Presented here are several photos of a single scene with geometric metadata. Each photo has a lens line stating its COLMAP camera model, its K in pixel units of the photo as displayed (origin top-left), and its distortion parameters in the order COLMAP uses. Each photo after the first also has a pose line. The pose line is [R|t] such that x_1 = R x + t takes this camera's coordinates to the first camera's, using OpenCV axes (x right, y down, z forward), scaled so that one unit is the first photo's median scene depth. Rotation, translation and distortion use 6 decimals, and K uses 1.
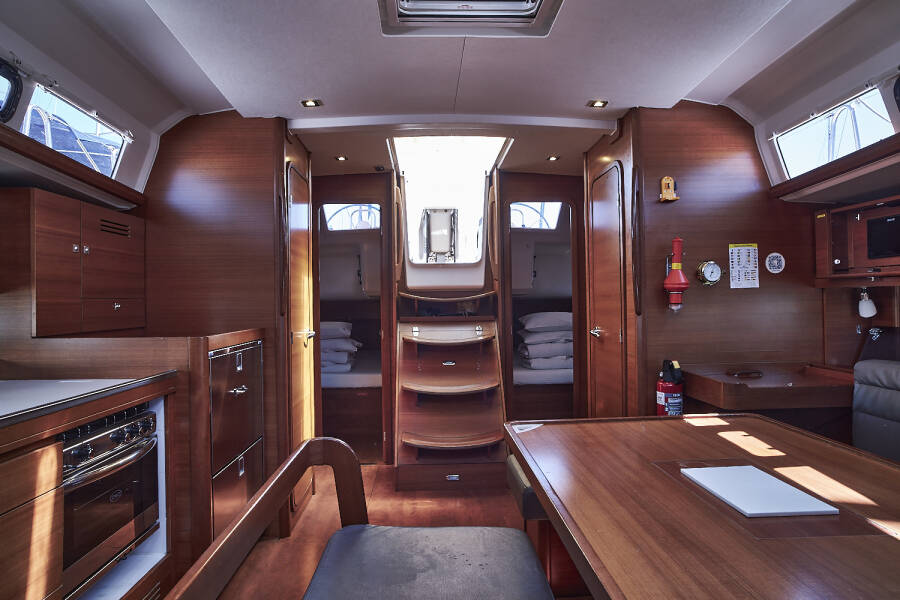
lens RADIAL K [[545.2, 0, 449.3], [0, 545.2, 299.1], [0, 0, 1]] dist [0.000125, 0.029915]
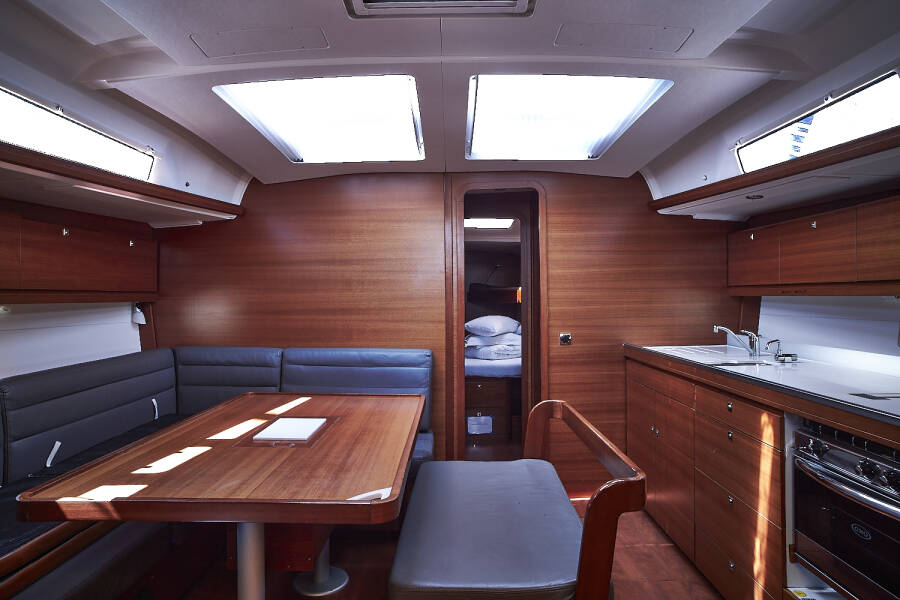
lens RADIAL K [[545.2, 0, 449.3], [0, 545.2, 299.1], [0, 0, 1]] dist [0.000125, 0.029915]
pose [[-0.998576, 0.010387, 0.052320, -0.004045], [0.010478, 0.999944, 0.001453, -0.023703], [-0.052302, 0.001999, -0.998629, 2.217977]]
